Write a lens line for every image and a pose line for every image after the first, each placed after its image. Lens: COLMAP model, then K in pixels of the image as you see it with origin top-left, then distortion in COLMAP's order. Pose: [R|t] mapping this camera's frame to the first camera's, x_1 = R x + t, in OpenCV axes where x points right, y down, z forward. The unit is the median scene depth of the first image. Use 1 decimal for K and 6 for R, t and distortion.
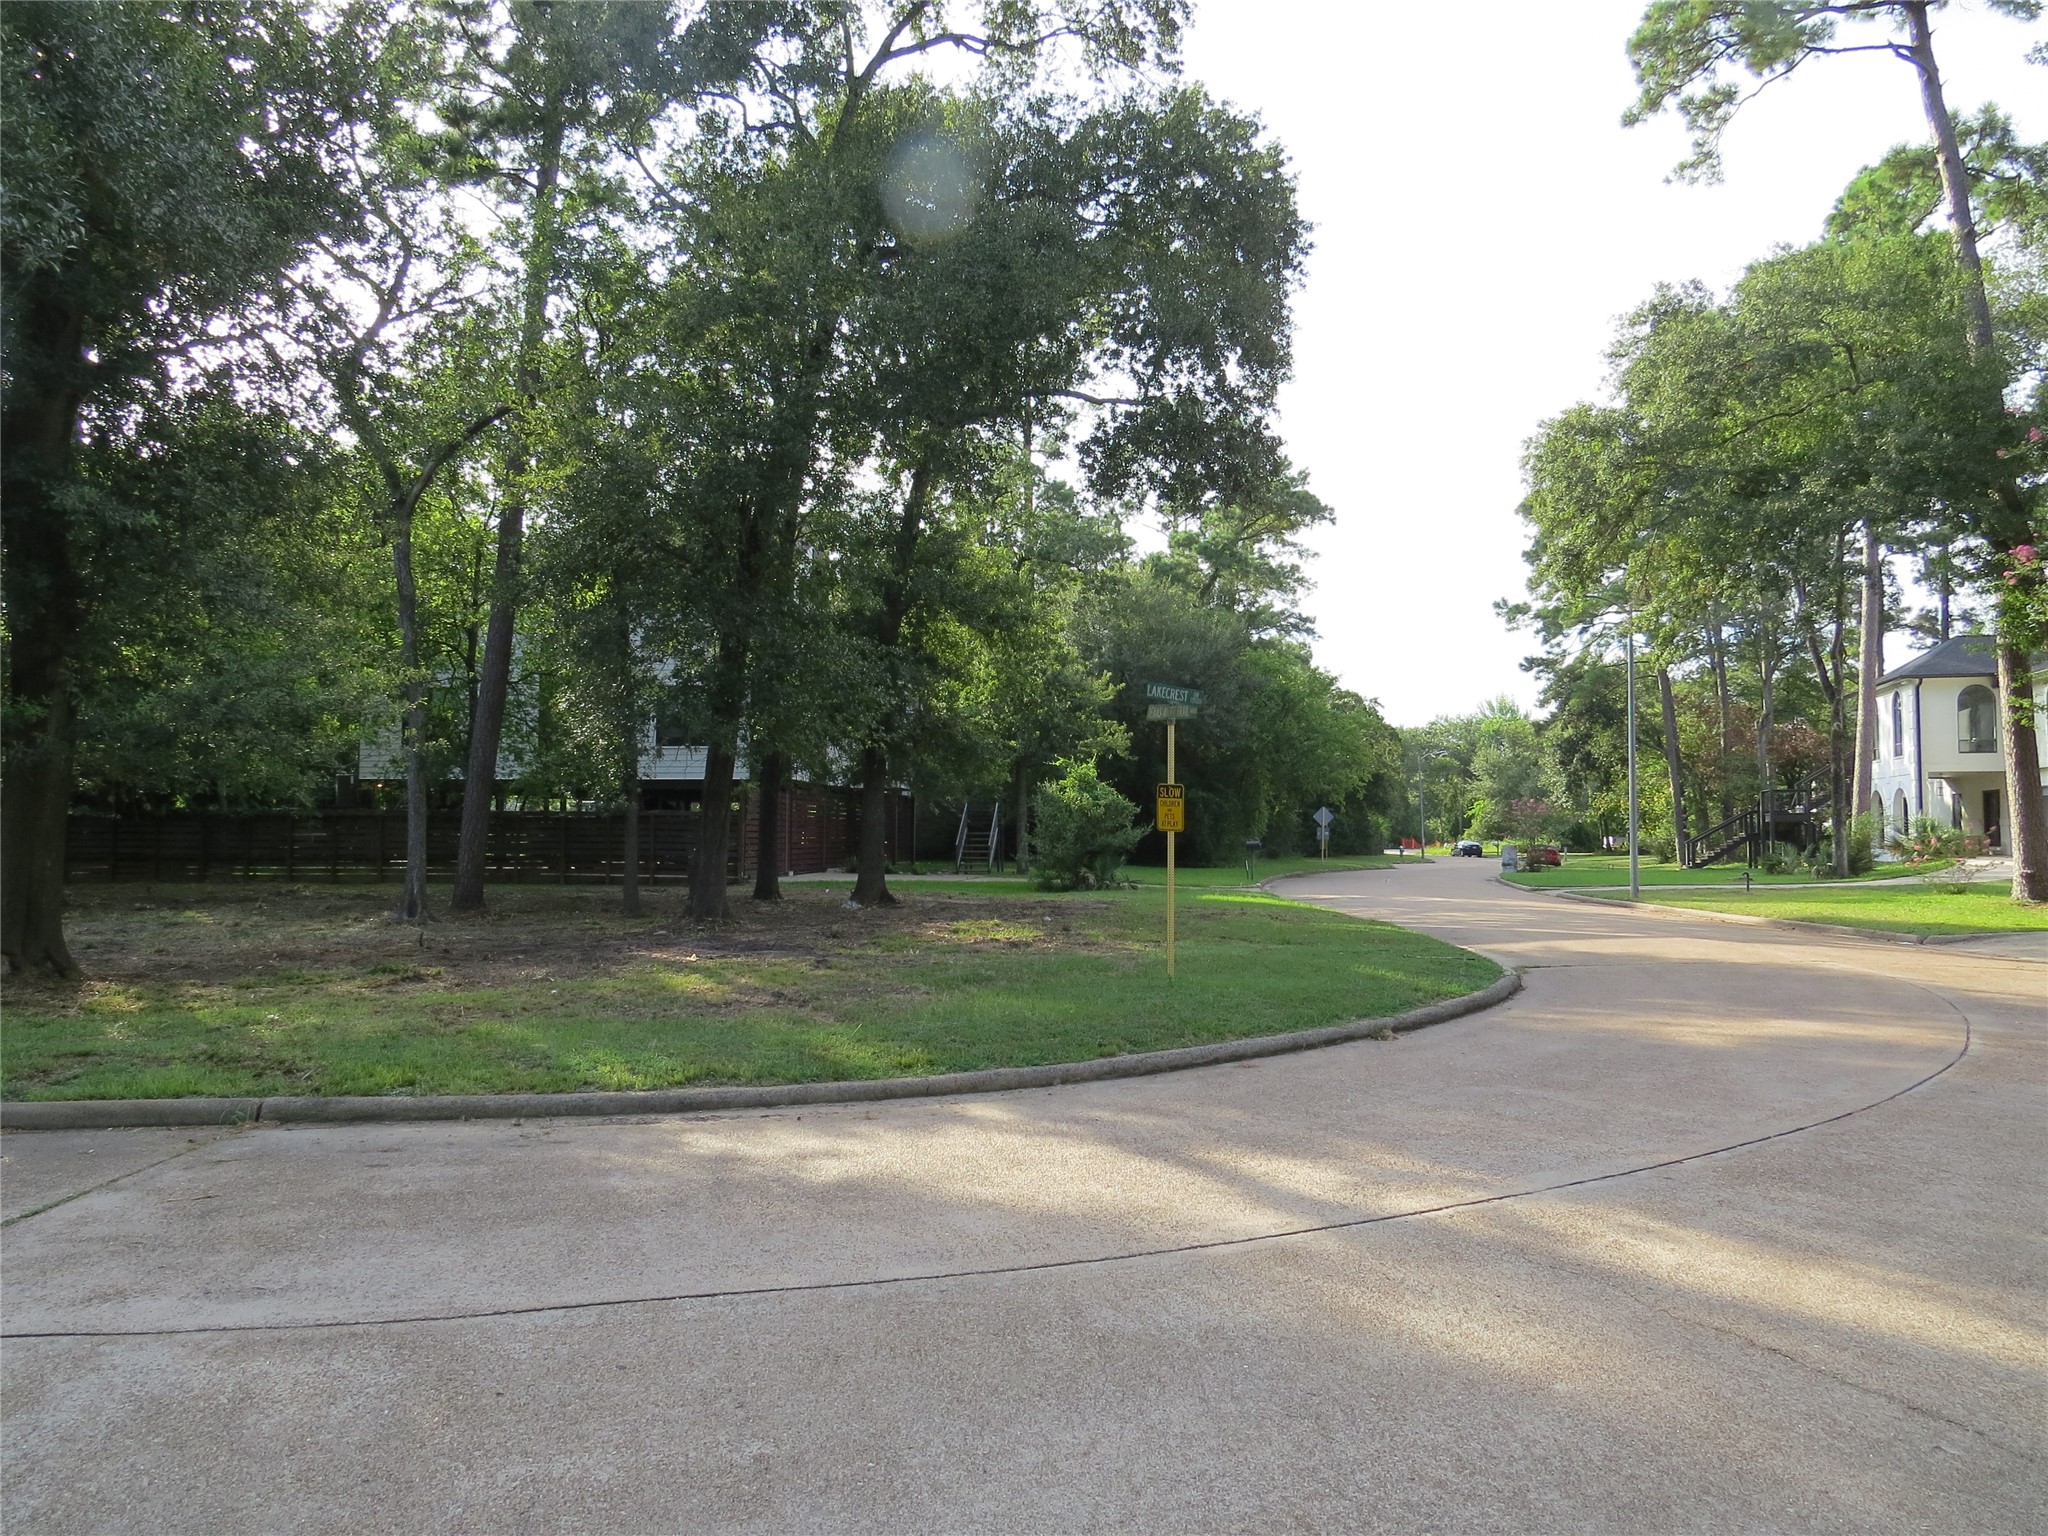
lens RADIAL K [[1450.3, 0, 1027.0], [0, 1450.3, 768.3], [0, 0, 1]] dist [-0.030410, 0.013838]
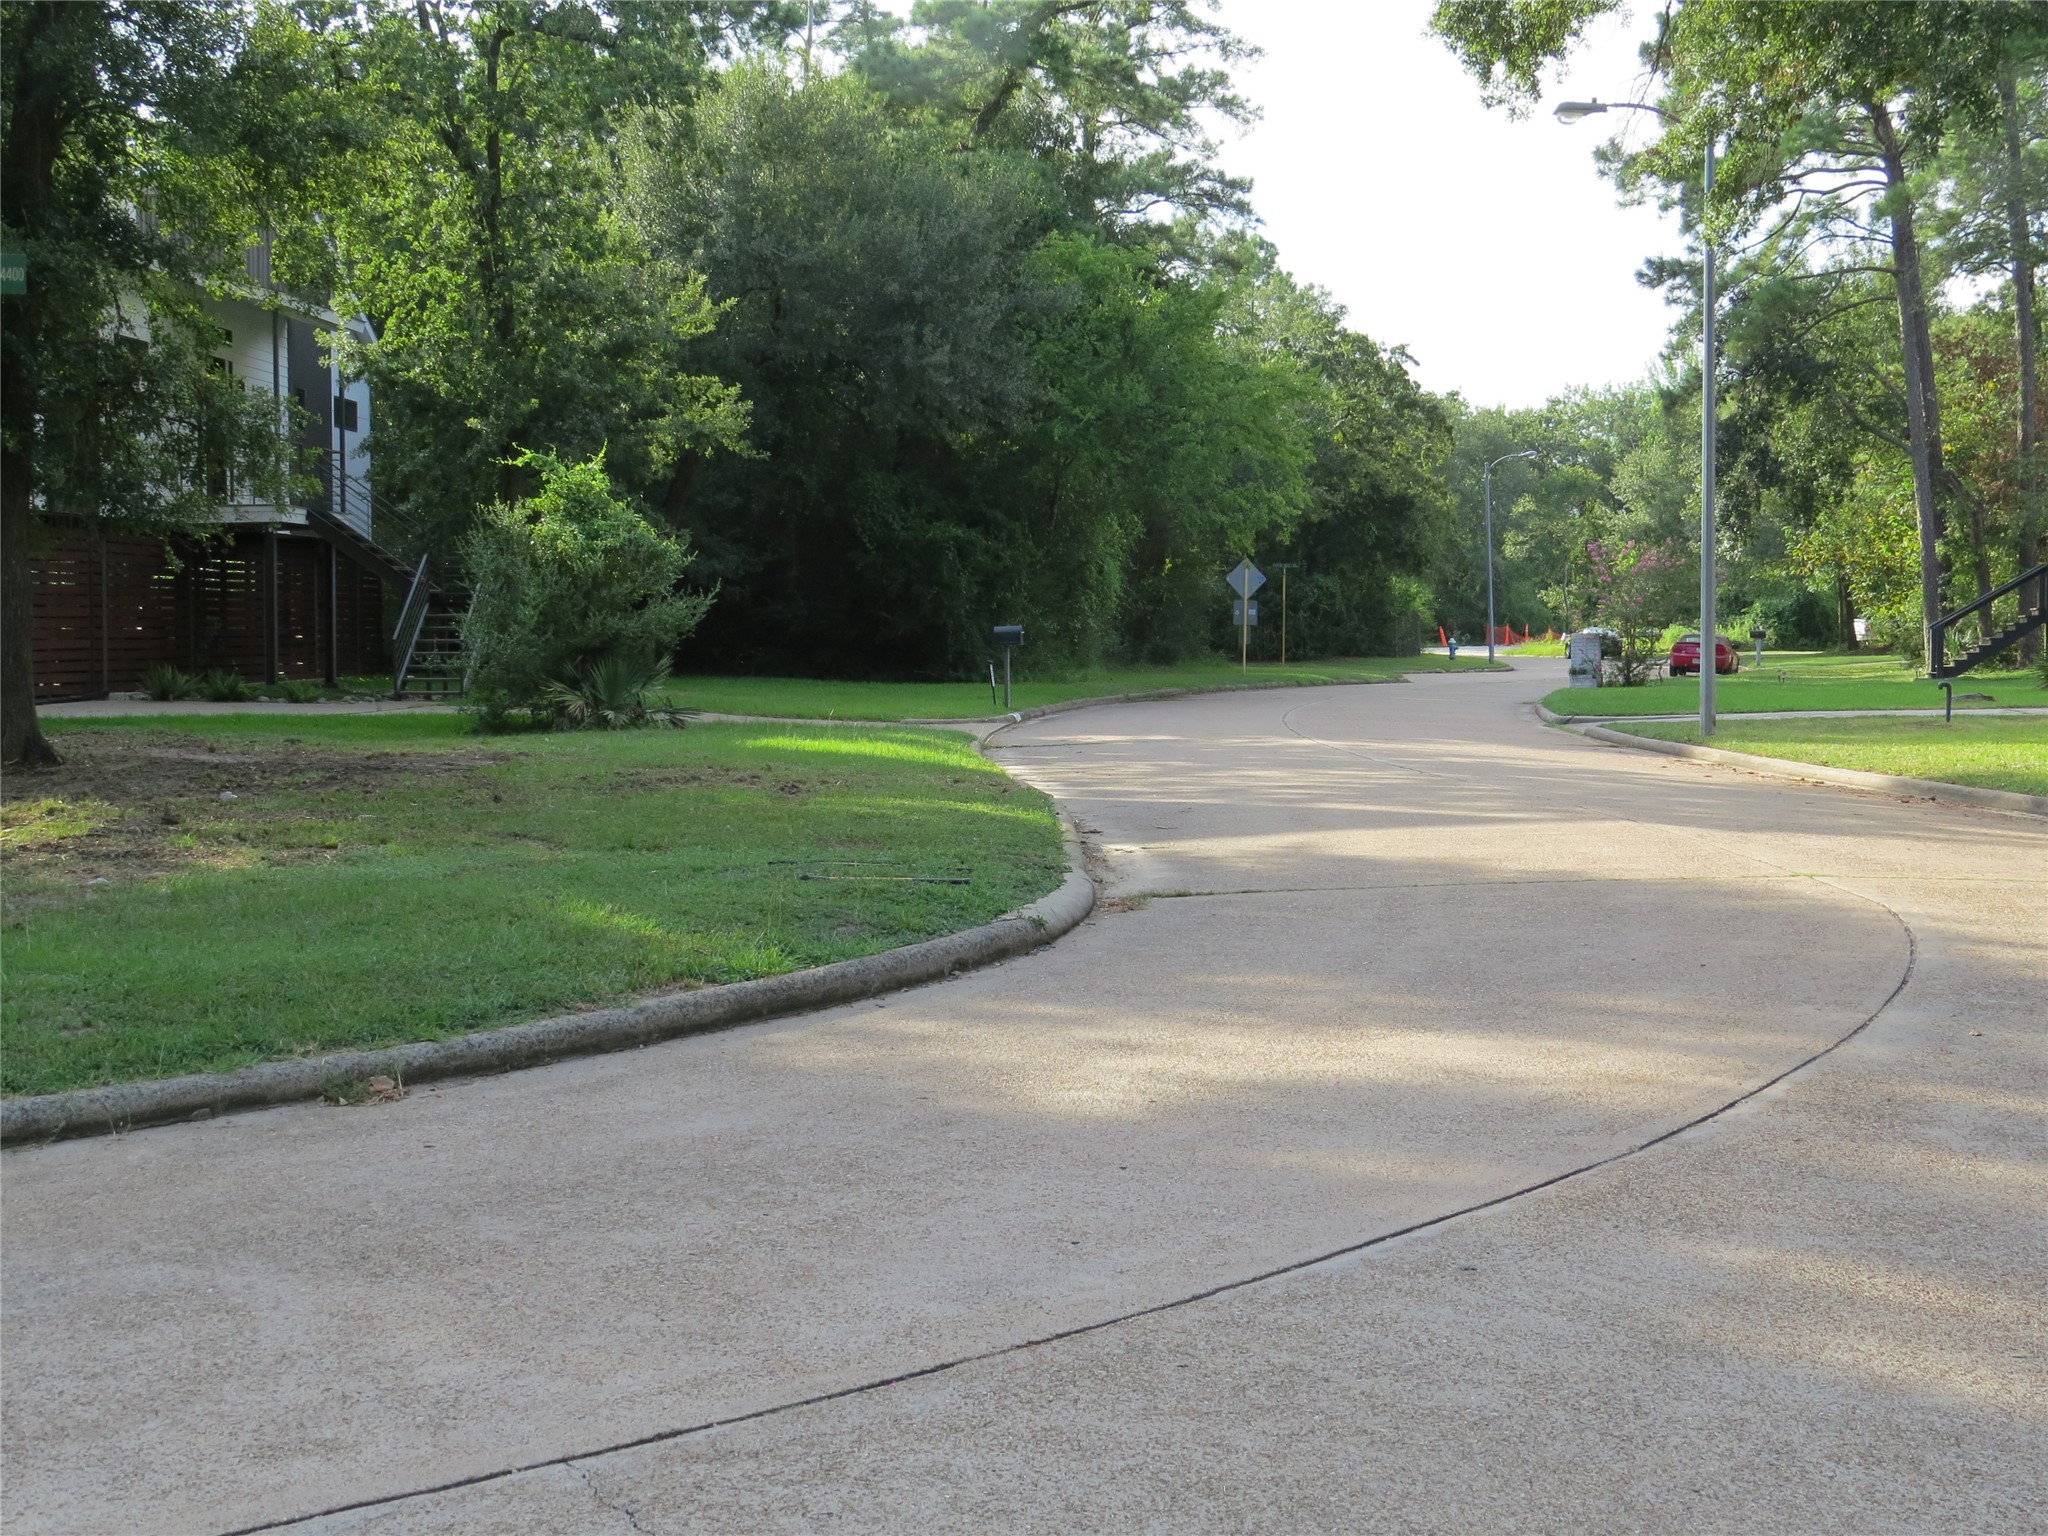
lens RADIAL K [[2800.5, 0, 1044.3], [0, 2800.5, 772.2], [0, 0, 1]] dist [-0.082926, 0.000000]
pose [[0.997303, -0.011742, 0.072450, 0.195020], [0.004560, 0.995125, 0.098514, 0.012934], [-0.073253, -0.097918, 0.992495, 0.127083]]
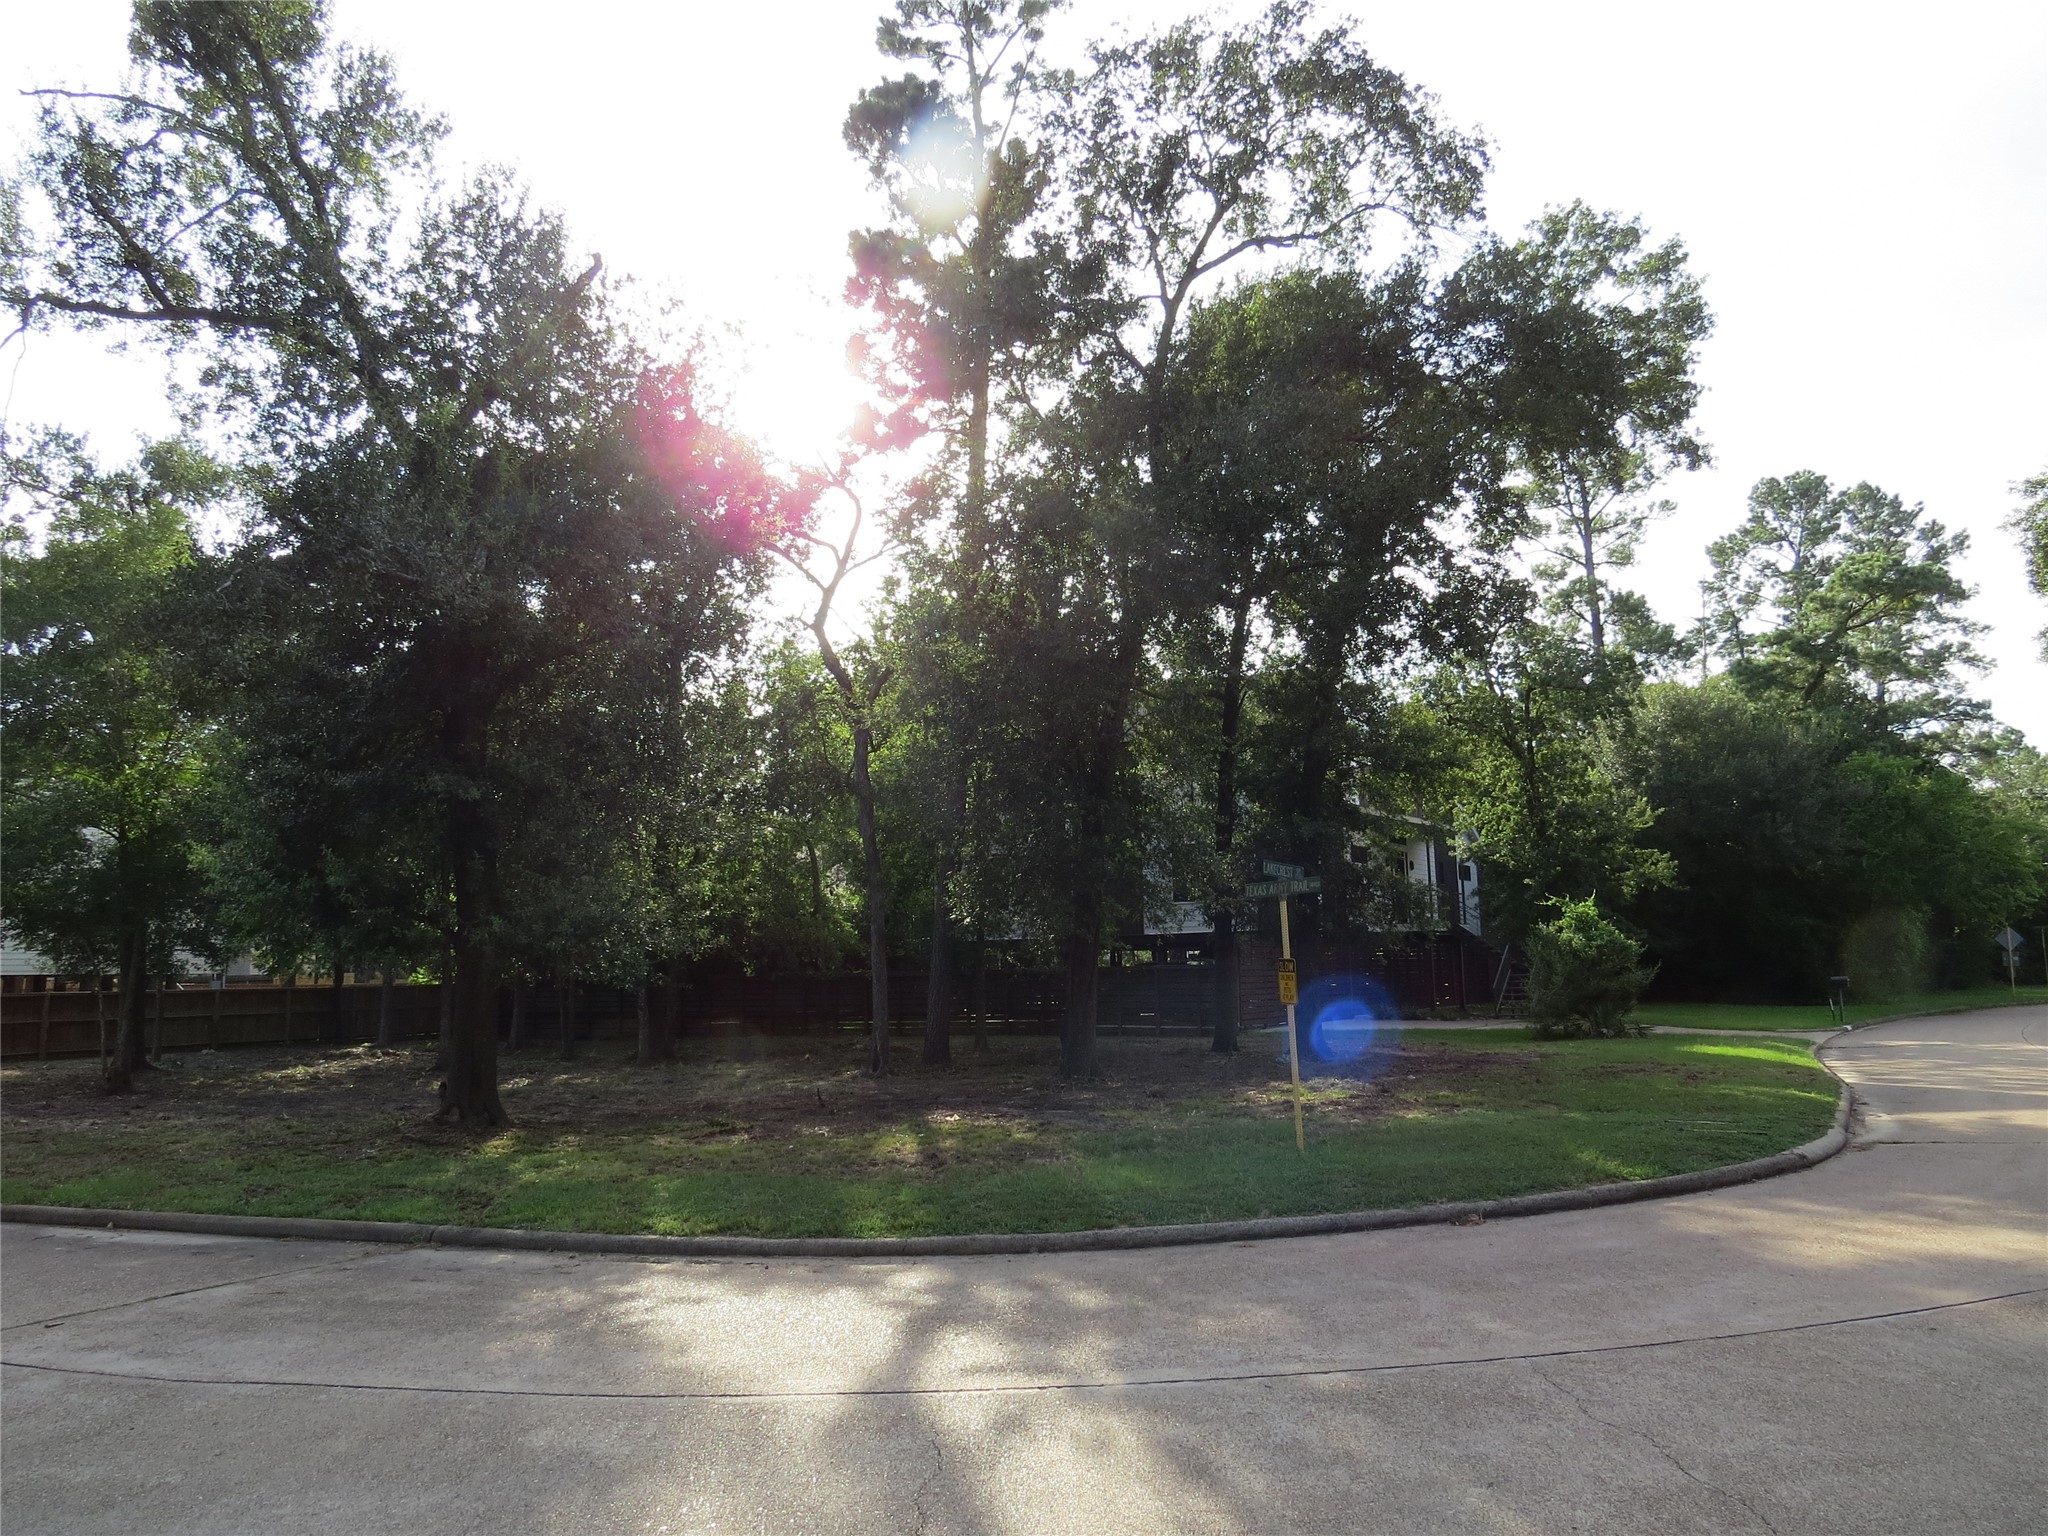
lens RADIAL K [[1450.3, 0, 1031.6], [0, 1450.3, 761.3], [0, 0, 1]] dist [-0.030410, 0.013838]
pose [[0.892428, -0.087652, -0.442593, 0.227471], [0.044318, 0.993234, -0.107341, -0.014320], [0.449007, 0.076179, 0.890275, -0.002301]]
